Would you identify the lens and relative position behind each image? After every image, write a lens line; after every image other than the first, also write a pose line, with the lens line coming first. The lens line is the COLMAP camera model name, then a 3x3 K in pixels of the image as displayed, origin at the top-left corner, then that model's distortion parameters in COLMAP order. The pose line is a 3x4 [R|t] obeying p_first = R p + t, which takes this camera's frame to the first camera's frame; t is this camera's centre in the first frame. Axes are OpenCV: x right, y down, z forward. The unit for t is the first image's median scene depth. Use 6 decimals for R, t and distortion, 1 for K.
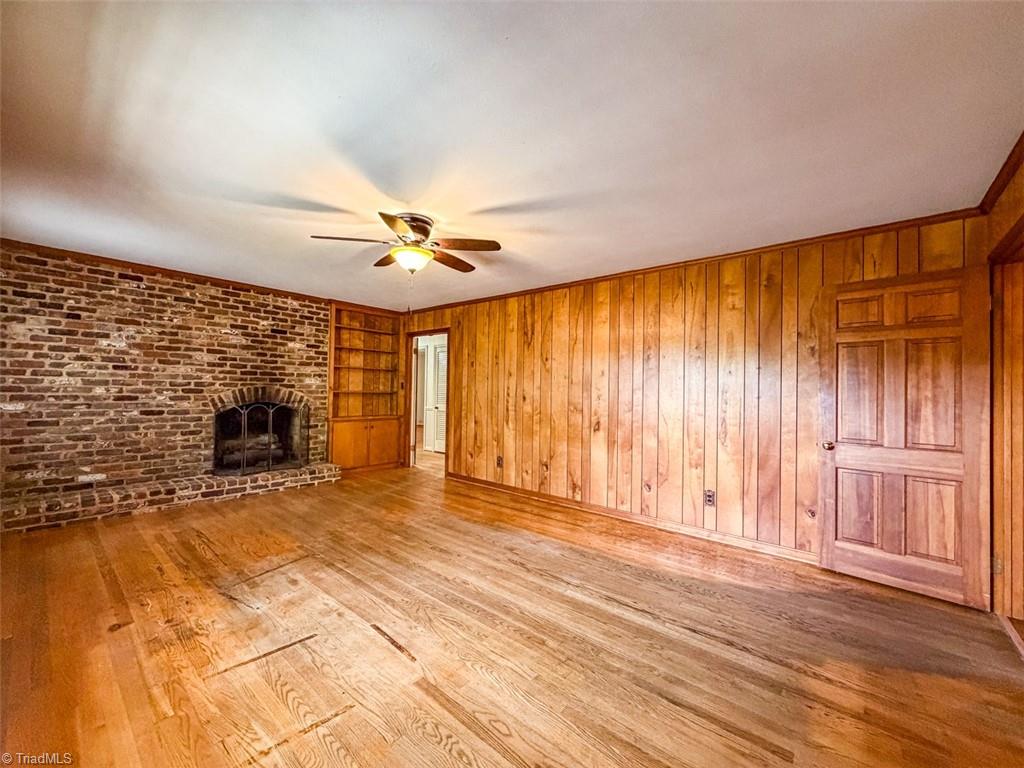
lens RADIAL K [[409.4, 0, 510.8], [0, 409.4, 385.7], [0, 0, 1]] dist [-0.000193, 0.000222]
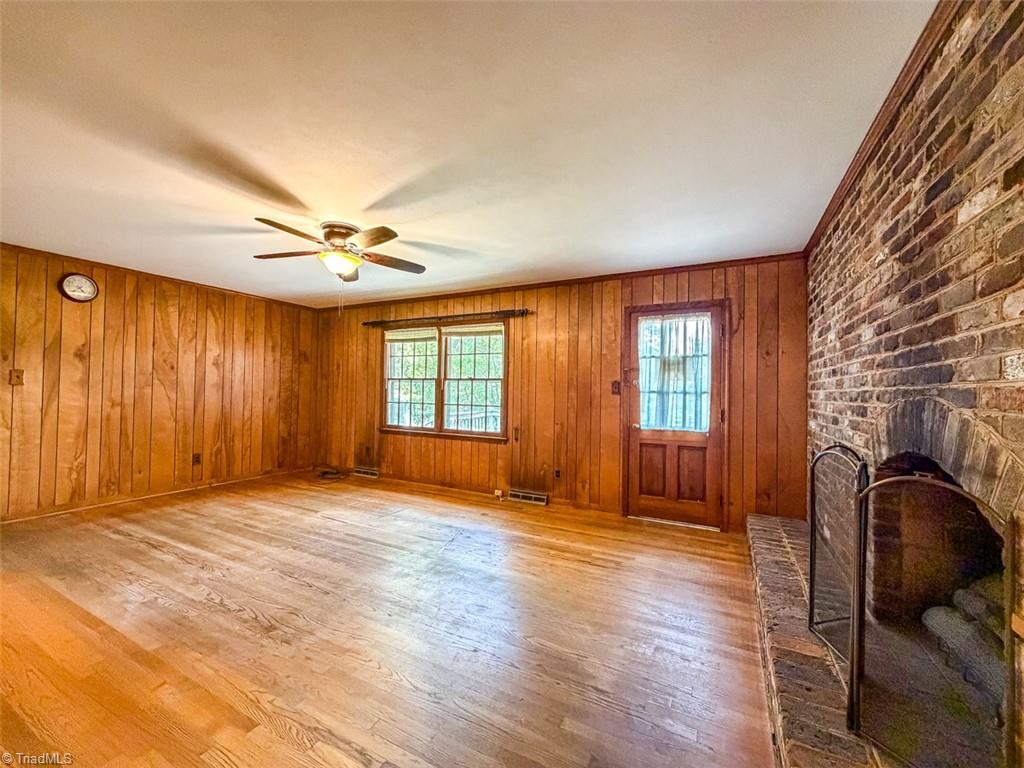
lens RADIAL K [[409.4, 0, 511.1], [0, 409.4, 386.9], [0, 0, 1]] dist [-0.000193, 0.000222]
pose [[-0.973987, -0.041211, -0.222824, -0.526197], [-0.034344, 0.998811, -0.034605, 0.032146], [0.223985, -0.026052, -0.974244, 2.504234]]
